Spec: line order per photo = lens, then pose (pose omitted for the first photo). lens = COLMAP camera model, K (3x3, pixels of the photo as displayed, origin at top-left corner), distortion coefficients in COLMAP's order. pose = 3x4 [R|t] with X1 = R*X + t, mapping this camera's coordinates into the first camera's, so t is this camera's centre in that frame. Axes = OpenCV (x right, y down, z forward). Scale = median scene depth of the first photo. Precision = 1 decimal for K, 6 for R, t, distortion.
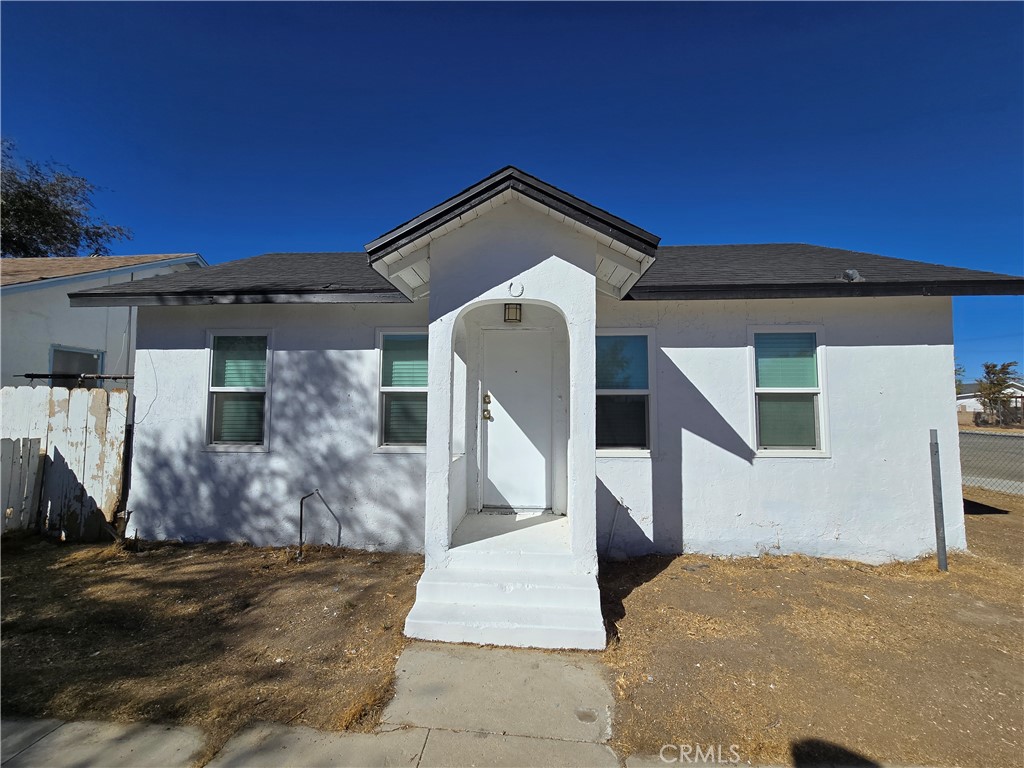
lens RADIAL K [[411.4, 0, 510.5], [0, 411.4, 394.5], [0, 0, 1]] dist [-0.001039, -0.000328]
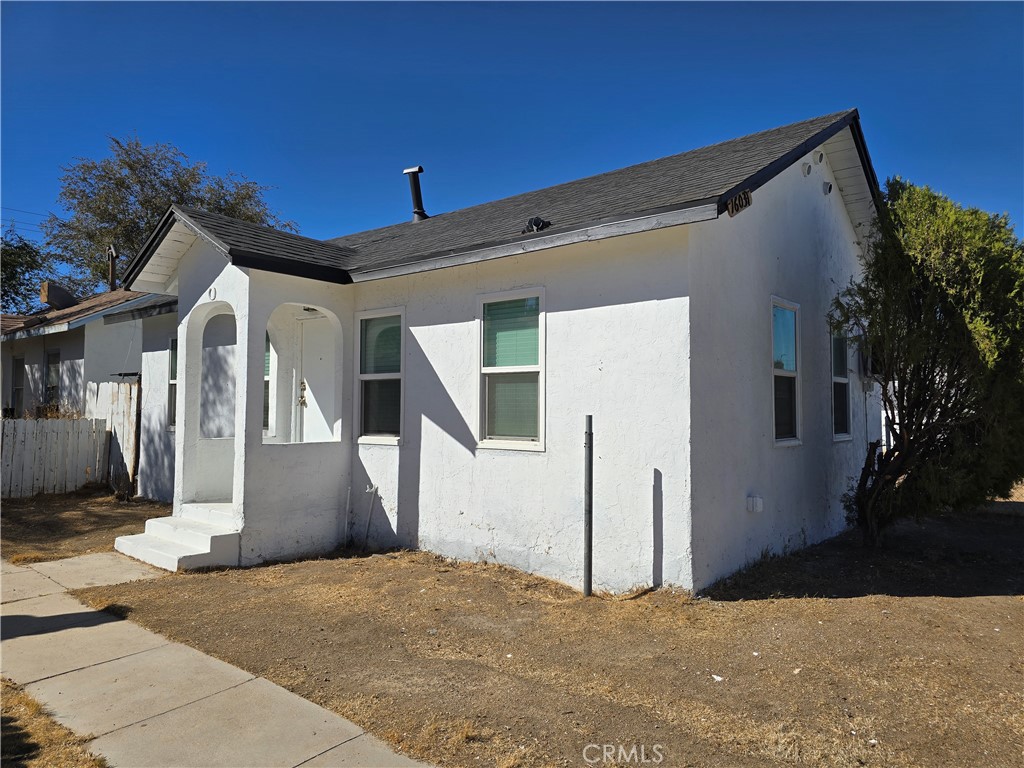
lens RADIAL K [[651.0, 0, 512.0], [0, 651.0, 378.6], [0, 0, 1]] dist [0.042147, -0.000228]
pose [[0.821186, -0.025207, -0.570103, 1.335491], [0.033338, 0.999437, 0.003830, 0.003079], [0.569686, -0.022152, 0.821564, -0.070620]]
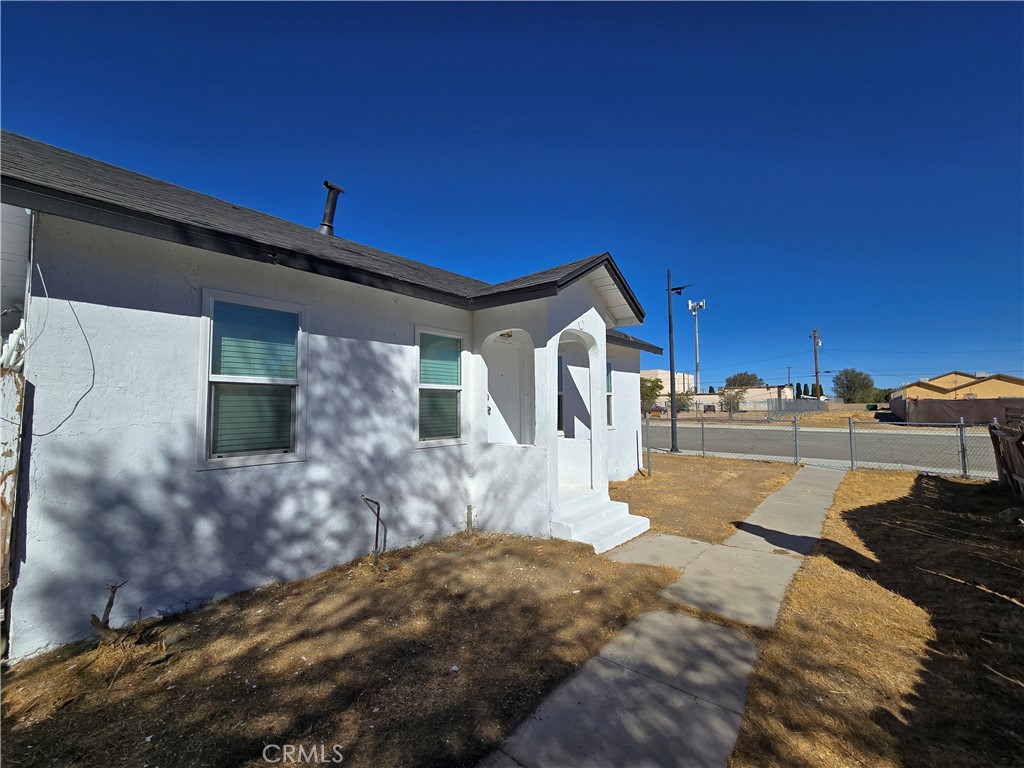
lens RADIAL K [[424.0, 0, 512.0], [0, 424.0, 384.0], [0, 0, 1]] dist [-0.000914, -0.000347]
pose [[0.601624, 0.032506, 0.798117, -1.015934], [-0.029361, 0.999396, -0.018572, -0.004326], [-0.798239, -0.012261, 0.602216, 0.183391]]
